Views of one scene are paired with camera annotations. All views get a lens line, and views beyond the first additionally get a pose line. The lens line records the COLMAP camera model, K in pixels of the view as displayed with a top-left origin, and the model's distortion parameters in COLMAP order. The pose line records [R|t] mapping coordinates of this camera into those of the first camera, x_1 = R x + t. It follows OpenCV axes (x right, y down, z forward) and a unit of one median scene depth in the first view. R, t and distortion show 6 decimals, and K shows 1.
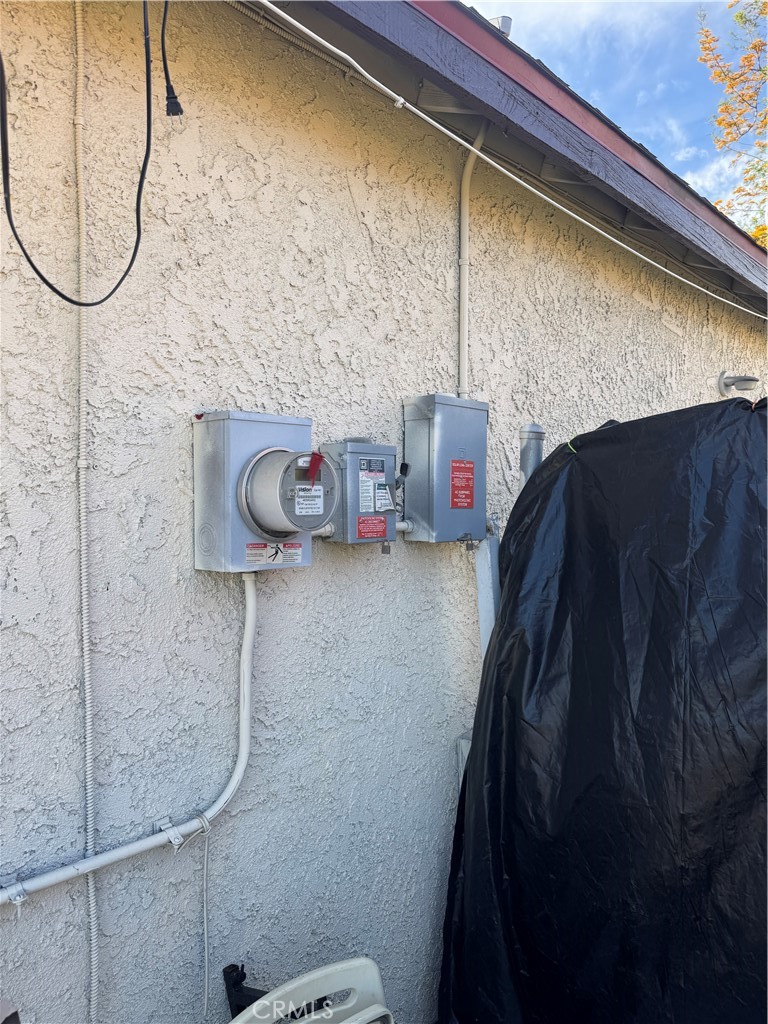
lens RADIAL K [[706.8, 0, 384.0], [0, 706.8, 512.0], [0, 0, 1]] dist [-0.020923, -0.000915]
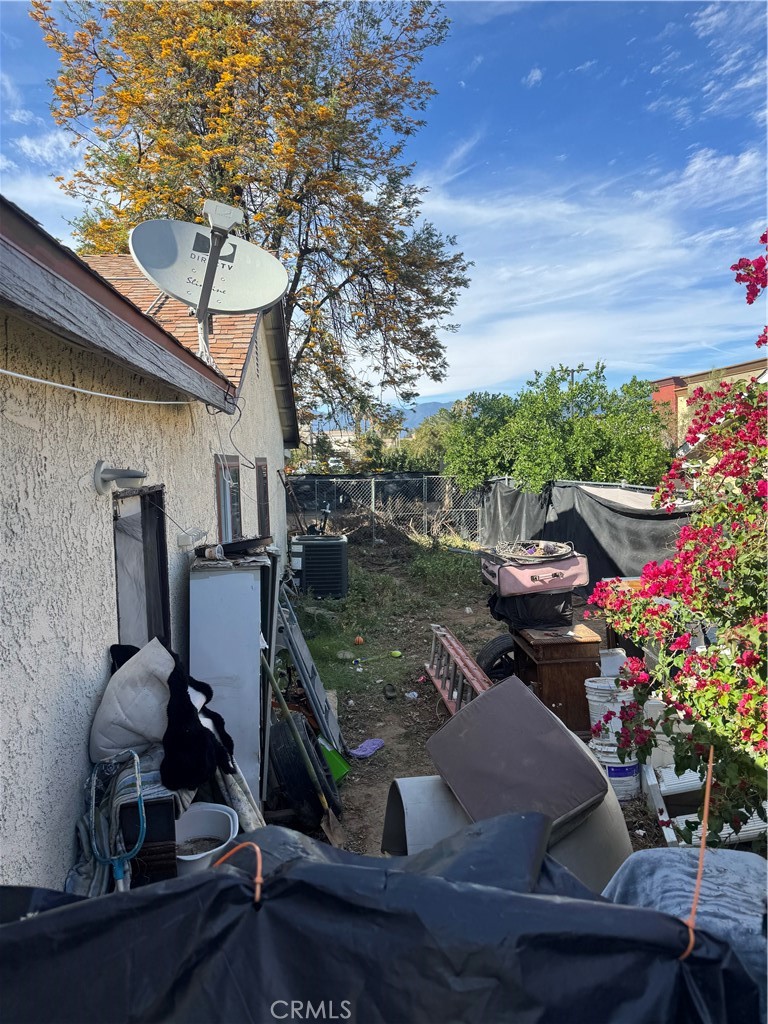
lens RADIAL K [[706.8, 0, 384.0], [0, 706.8, 512.0], [0, 0, 1]] dist [-0.020923, -0.000915]
pose [[0.655944, -0.074113, 0.751162, 0.129683], [0.049075, 0.997250, 0.055539, -0.184063], [-0.753212, 0.000433, 0.657777, 0.310327]]
